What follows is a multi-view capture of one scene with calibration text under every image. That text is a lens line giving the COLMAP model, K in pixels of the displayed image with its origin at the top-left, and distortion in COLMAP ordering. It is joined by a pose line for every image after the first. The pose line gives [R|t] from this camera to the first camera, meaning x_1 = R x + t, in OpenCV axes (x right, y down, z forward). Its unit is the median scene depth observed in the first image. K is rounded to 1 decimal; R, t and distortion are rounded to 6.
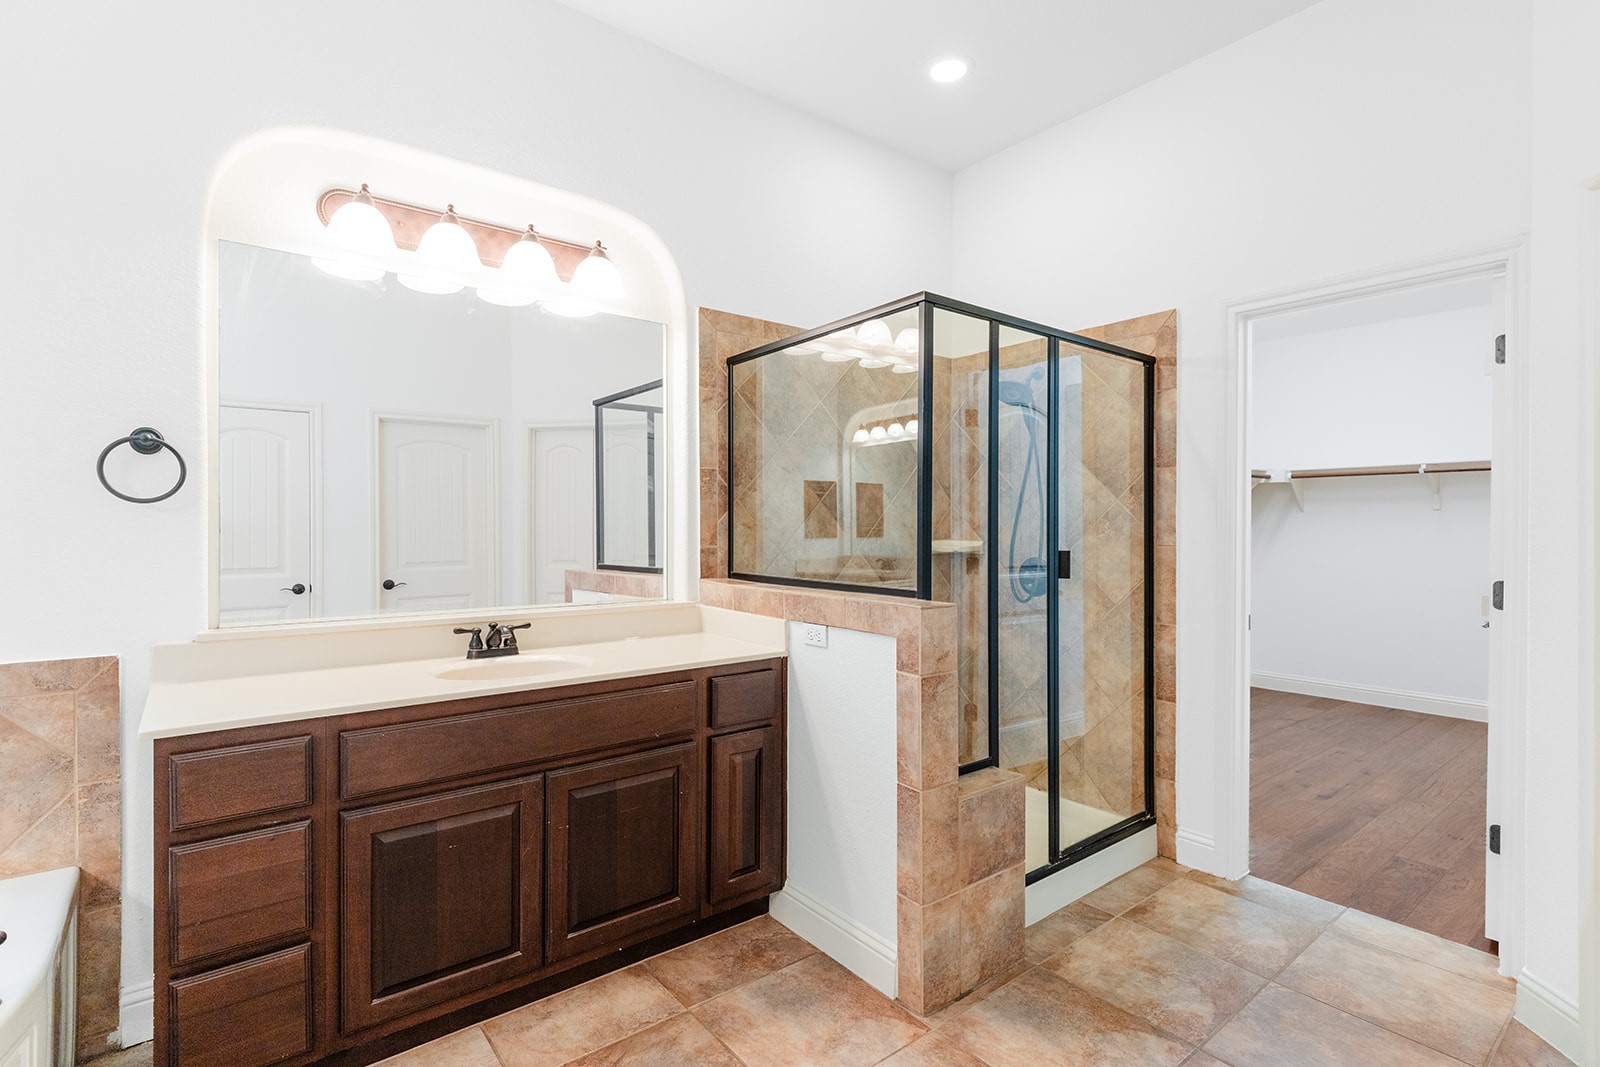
lens RADIAL K [[747.6, 0, 803.2], [0, 747.6, 530.7], [0, 0, 1]] dist [0.001707, -0.002779]
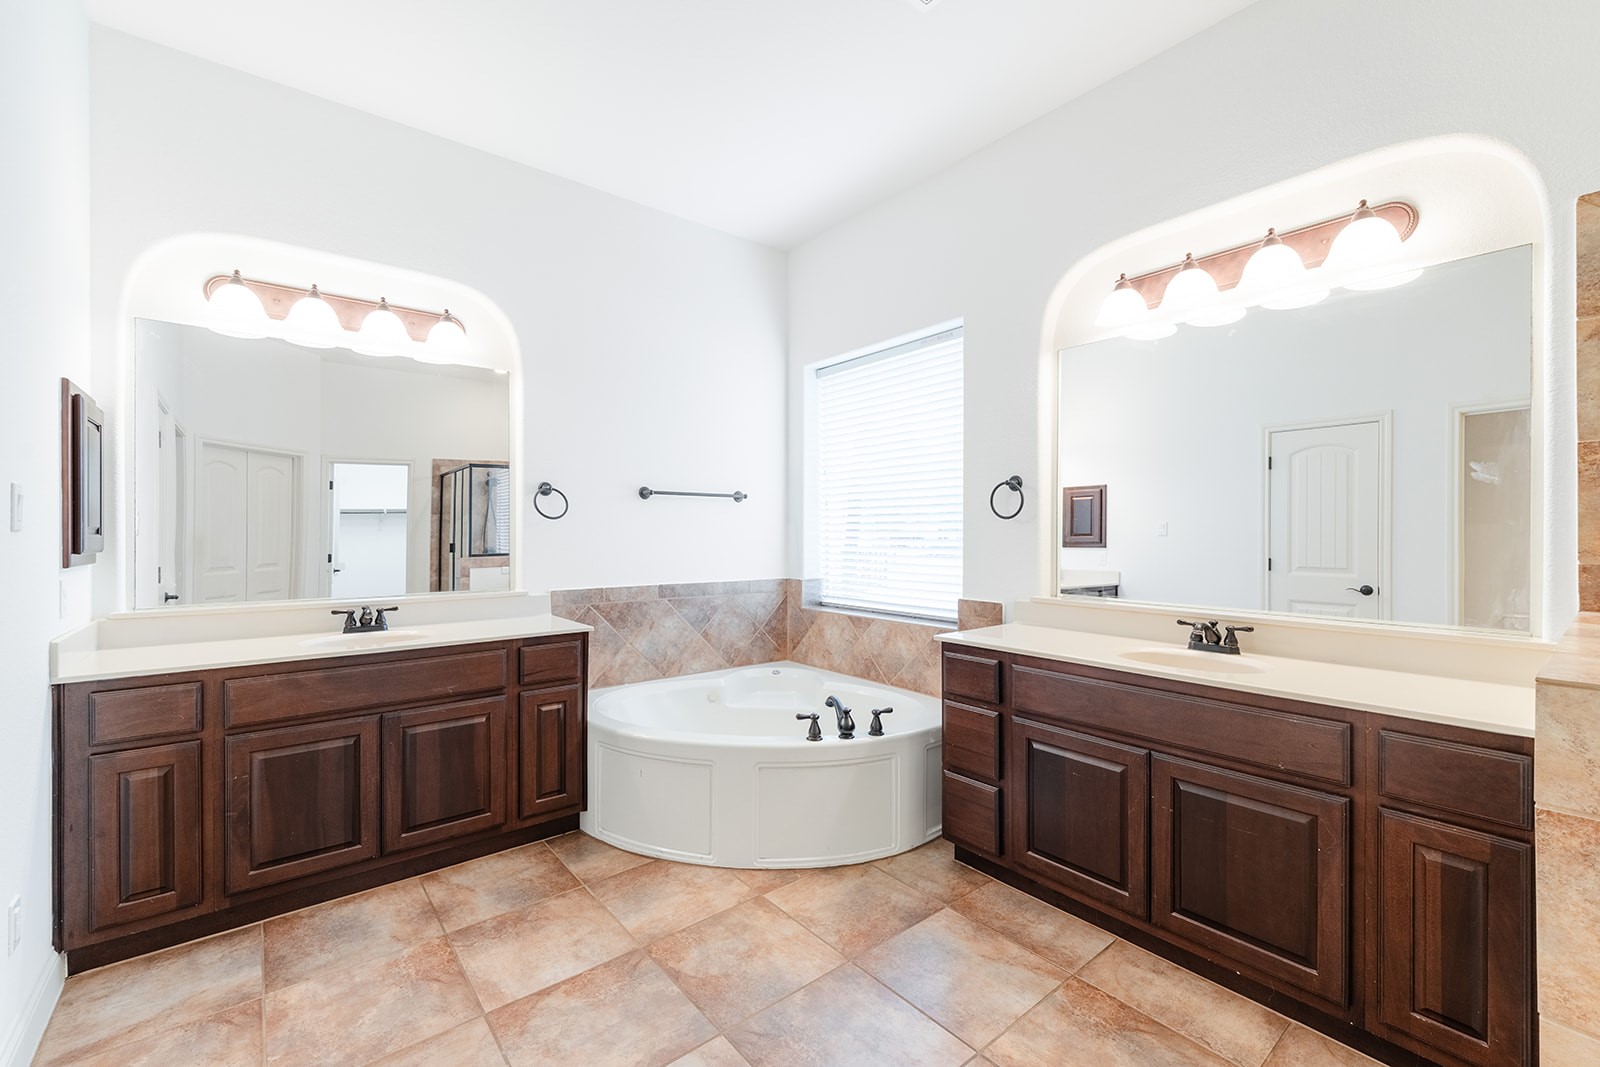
lens RADIAL K [[672.2, 0, 809.3], [0, 672.2, 531.9], [0, 0, 1]] dist [-0.004760, -0.000782]
pose [[0.012193, -0.000047, -0.999926, 0.593438], [-0.004829, 0.999988, -0.000106, -0.002406], [0.999914, 0.004830, 0.012192, 0.428573]]
